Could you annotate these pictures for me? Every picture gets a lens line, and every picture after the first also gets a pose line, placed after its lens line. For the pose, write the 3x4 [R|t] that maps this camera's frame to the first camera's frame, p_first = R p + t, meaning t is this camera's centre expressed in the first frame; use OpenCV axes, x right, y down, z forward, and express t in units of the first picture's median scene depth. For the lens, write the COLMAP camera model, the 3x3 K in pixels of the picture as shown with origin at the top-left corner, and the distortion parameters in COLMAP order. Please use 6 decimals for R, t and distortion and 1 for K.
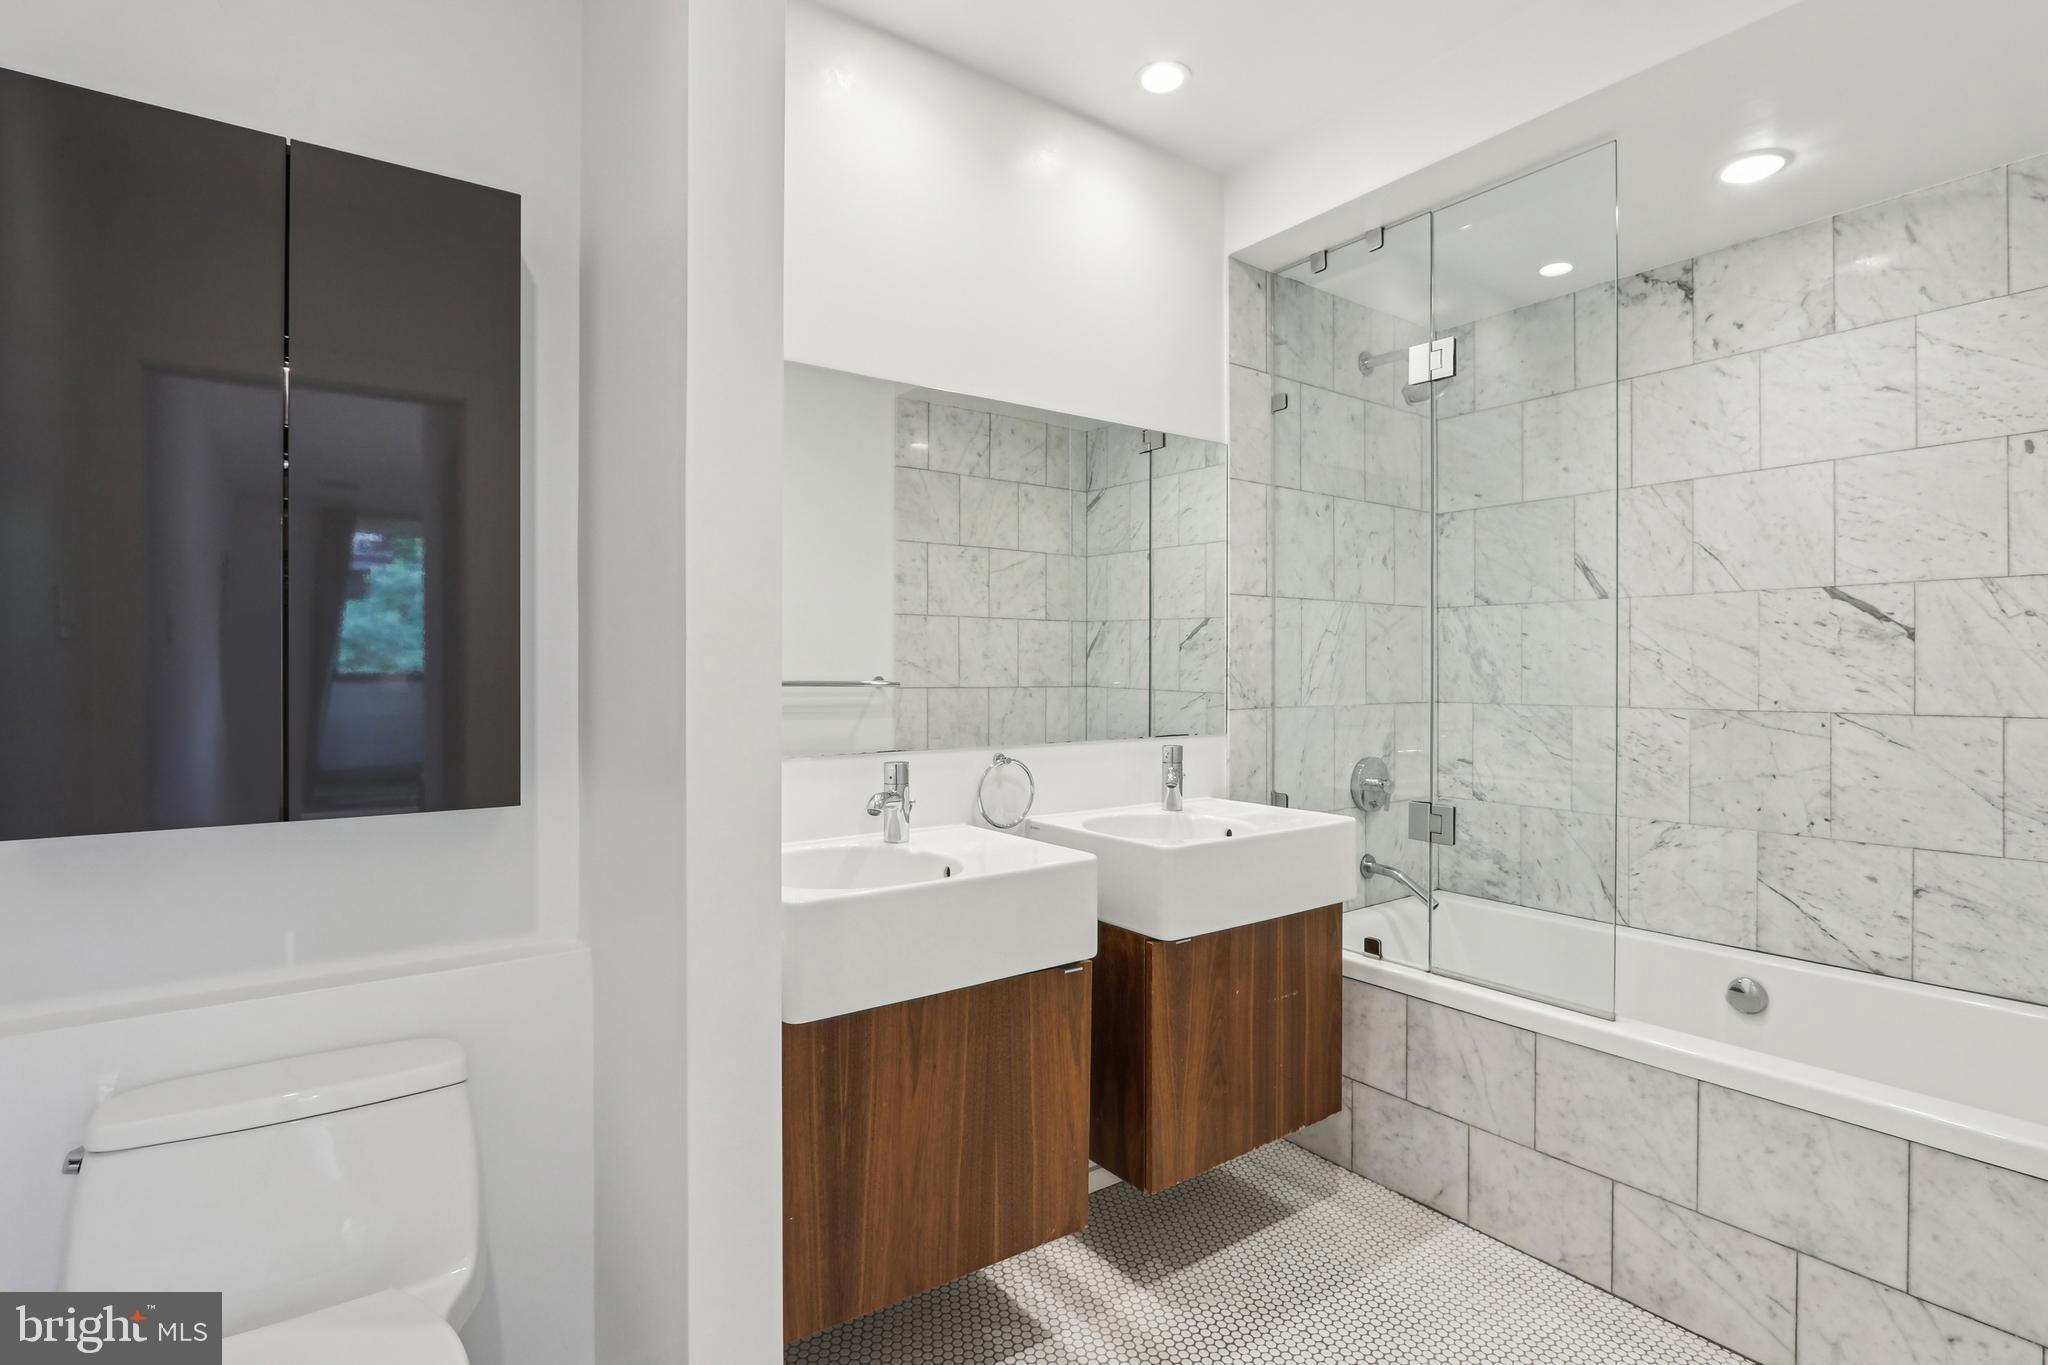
lens RADIAL K [[961.4, 0, 1024.0], [0, 961.4, 682.5], [0, 0, 1]] dist [-0.024359, 0.007070]
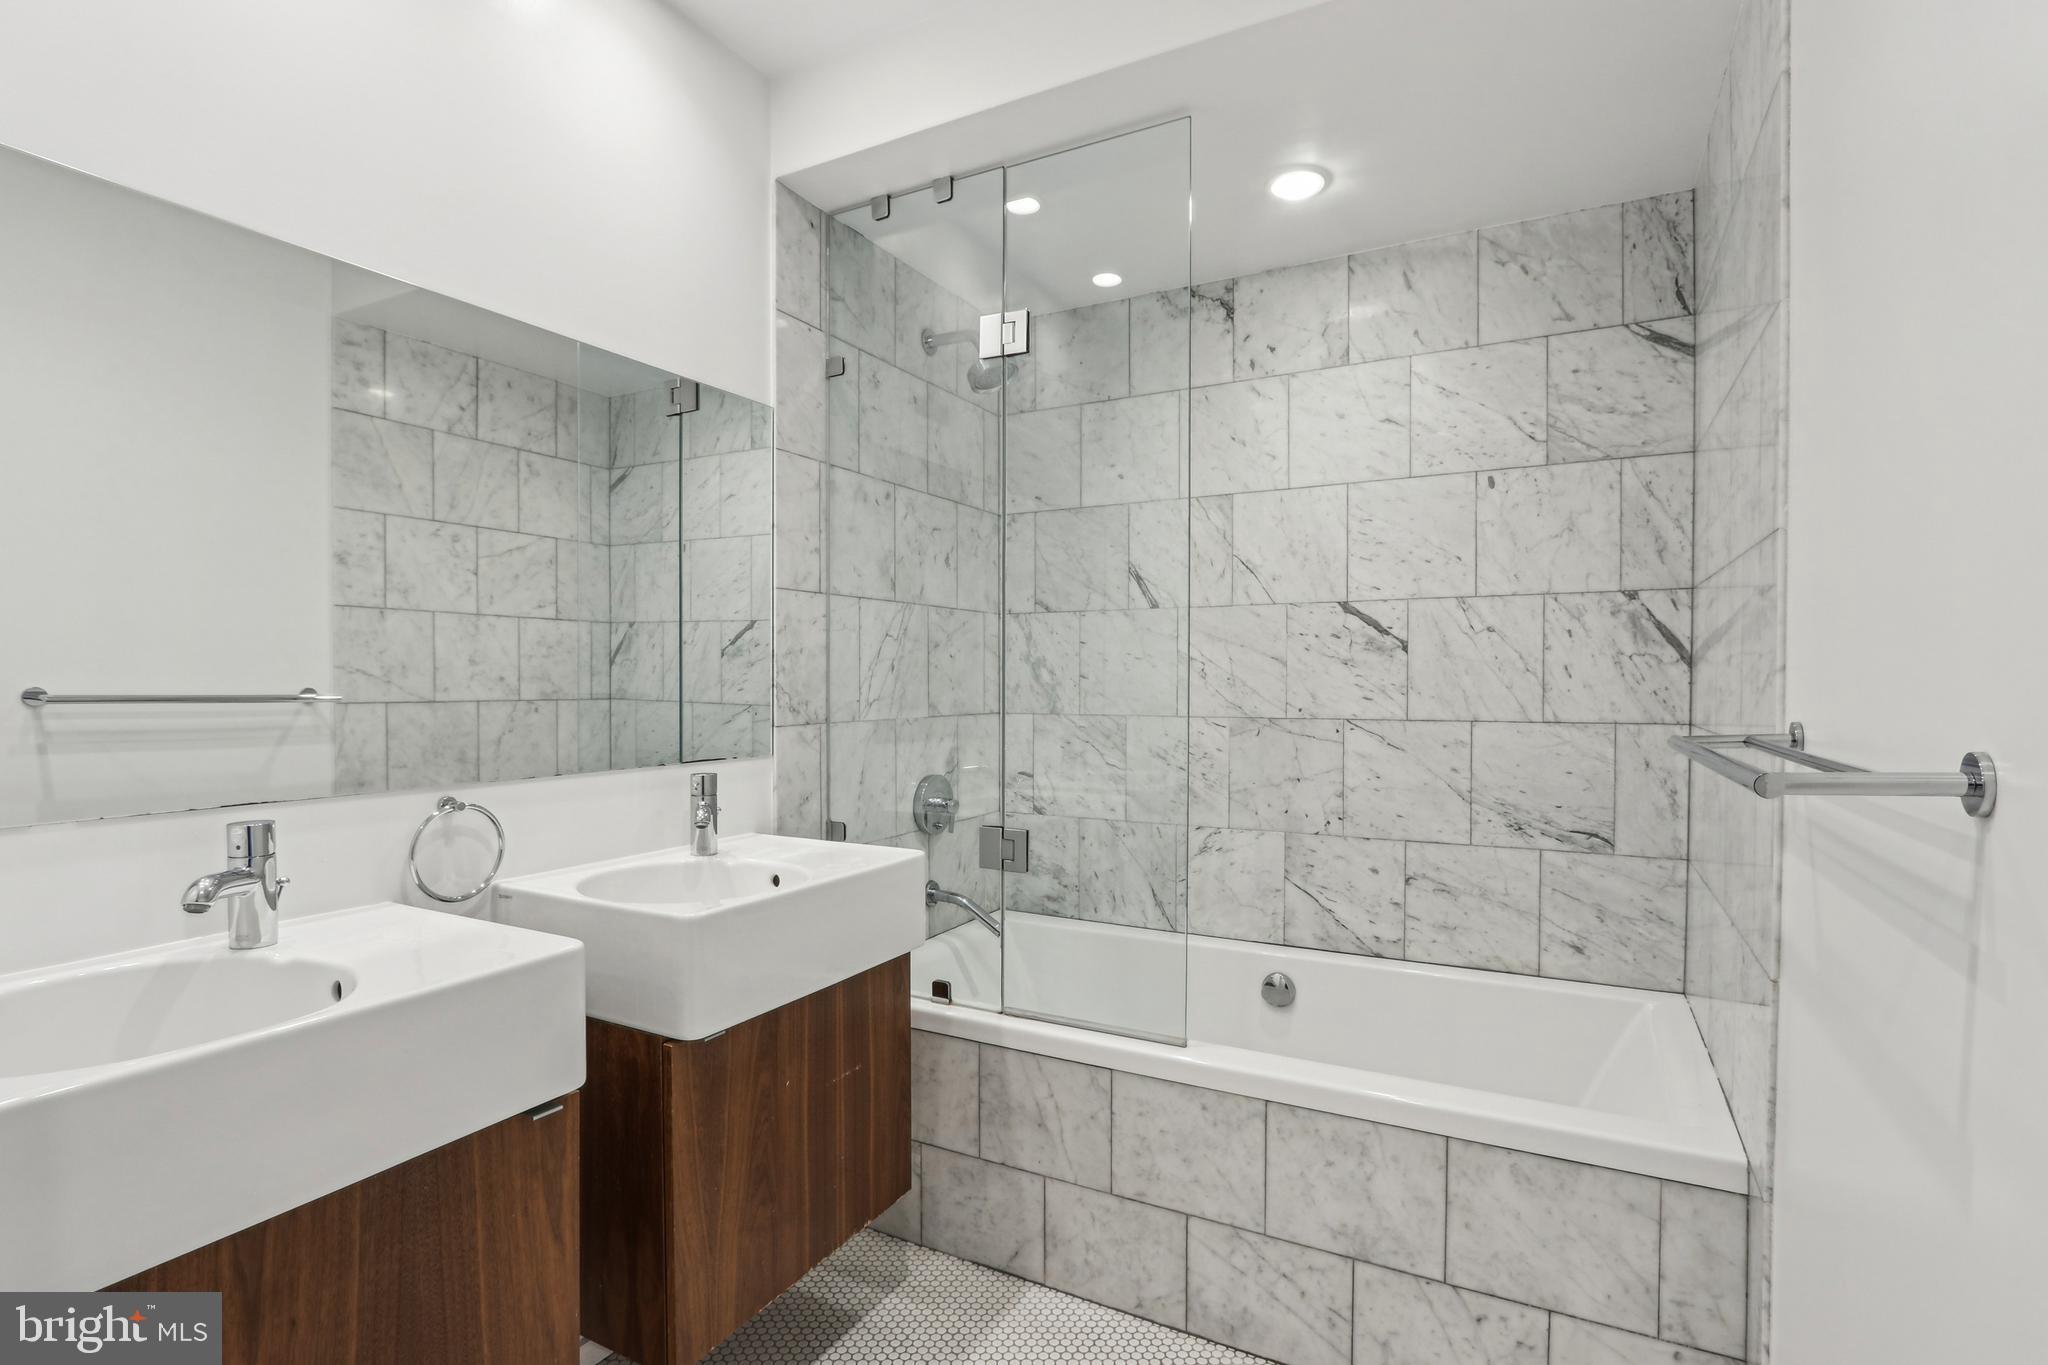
lens RADIAL K [[961.4, 0, 1024.0], [0, 961.4, 682.5], [0, 0, 1]] dist [-0.024359, 0.007070]
pose [[0.897111, -0.000937, 0.441804, 0.043495], [0.005375, 0.999947, -0.008793, -0.001855], [-0.441772, 0.010263, 0.897068, 0.175862]]
